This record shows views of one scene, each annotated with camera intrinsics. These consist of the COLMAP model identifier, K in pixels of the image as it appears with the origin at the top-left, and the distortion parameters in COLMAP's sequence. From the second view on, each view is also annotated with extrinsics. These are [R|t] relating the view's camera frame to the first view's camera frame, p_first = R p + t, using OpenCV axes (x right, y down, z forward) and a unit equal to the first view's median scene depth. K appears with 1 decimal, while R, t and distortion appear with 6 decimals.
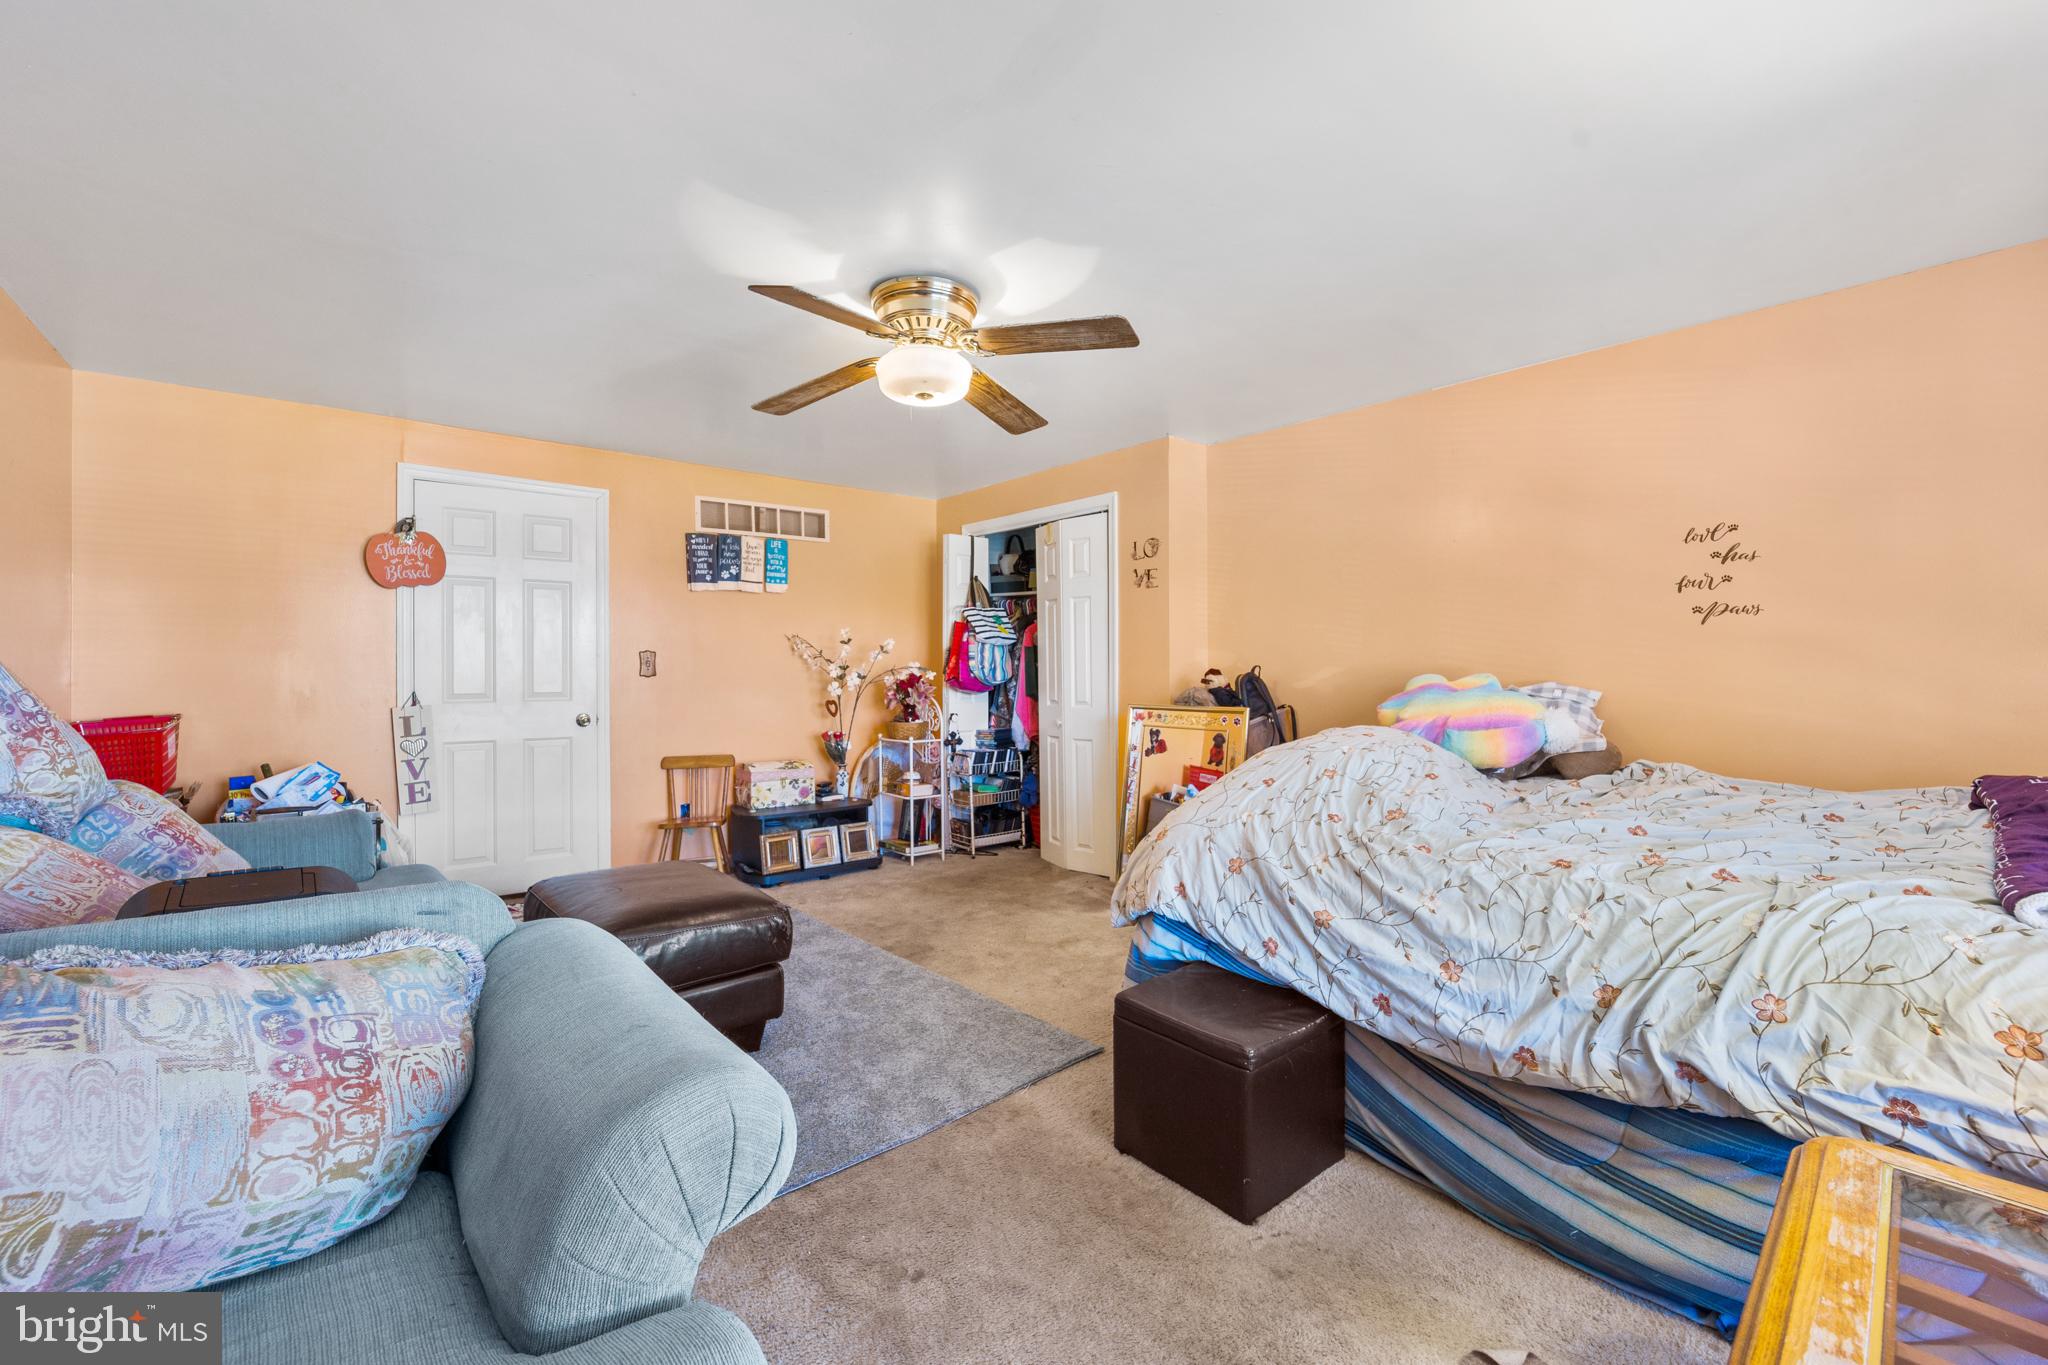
lens RADIAL K [[839.3, 0, 1024.0], [0, 839.3, 682.5], [0, 0, 1]] dist [-0.022636, 0.000139]
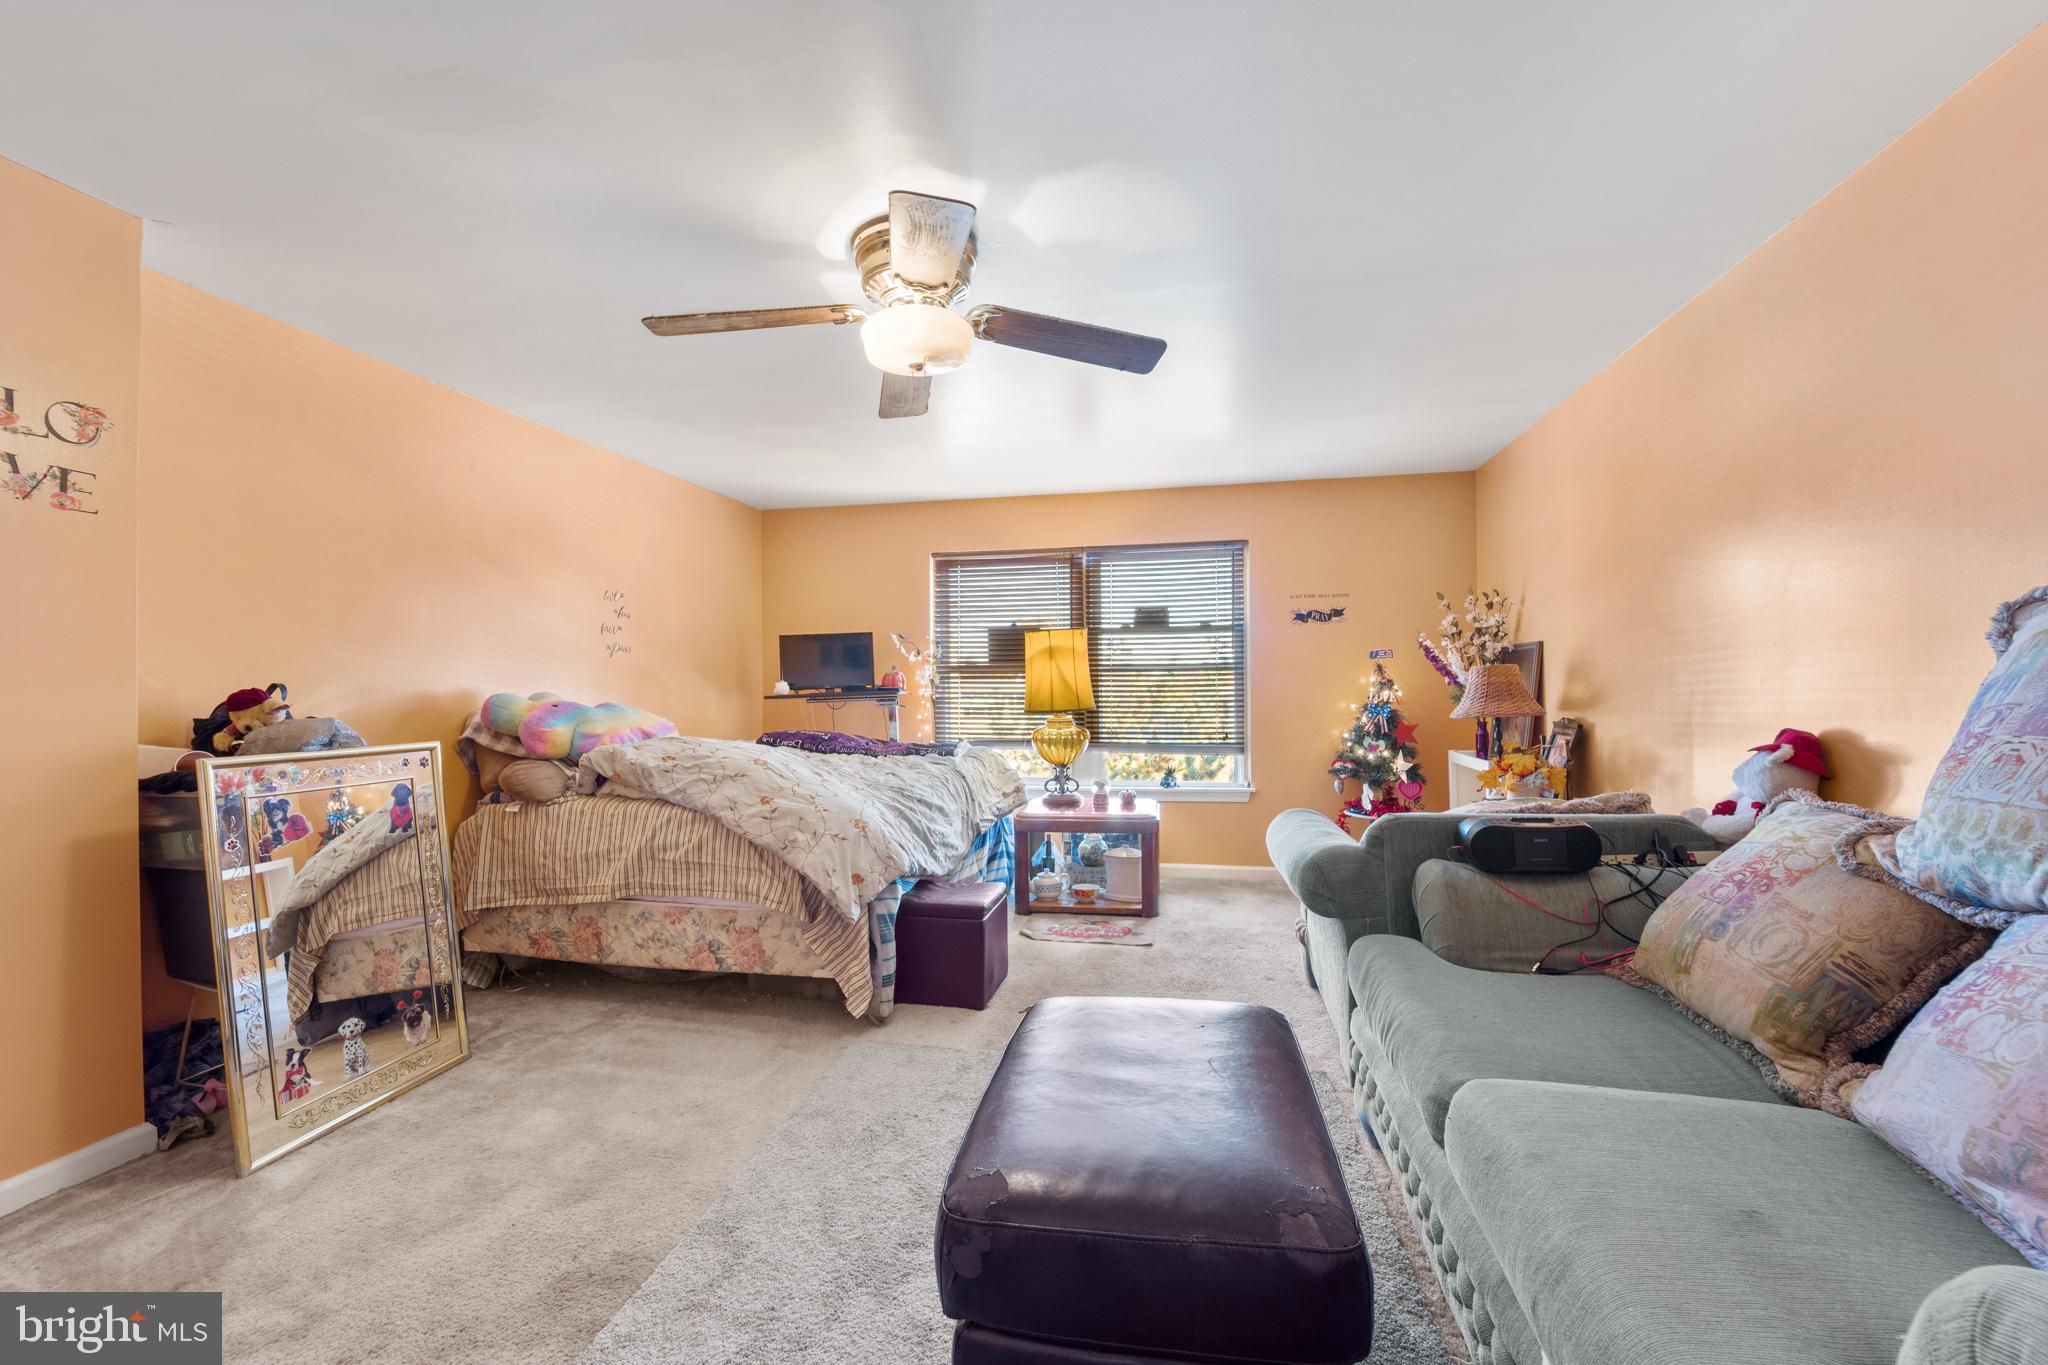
lens RADIAL K [[839.3, 0, 1024.0], [0, 839.3, 682.5], [0, 0, 1]] dist [-0.022636, 0.000139]
pose [[-0.610550, 0.010577, 0.791907, -0.777586], [0.019219, 0.999814, 0.001464, -0.015277], [-0.791745, 0.016114, -0.610640, 1.317728]]
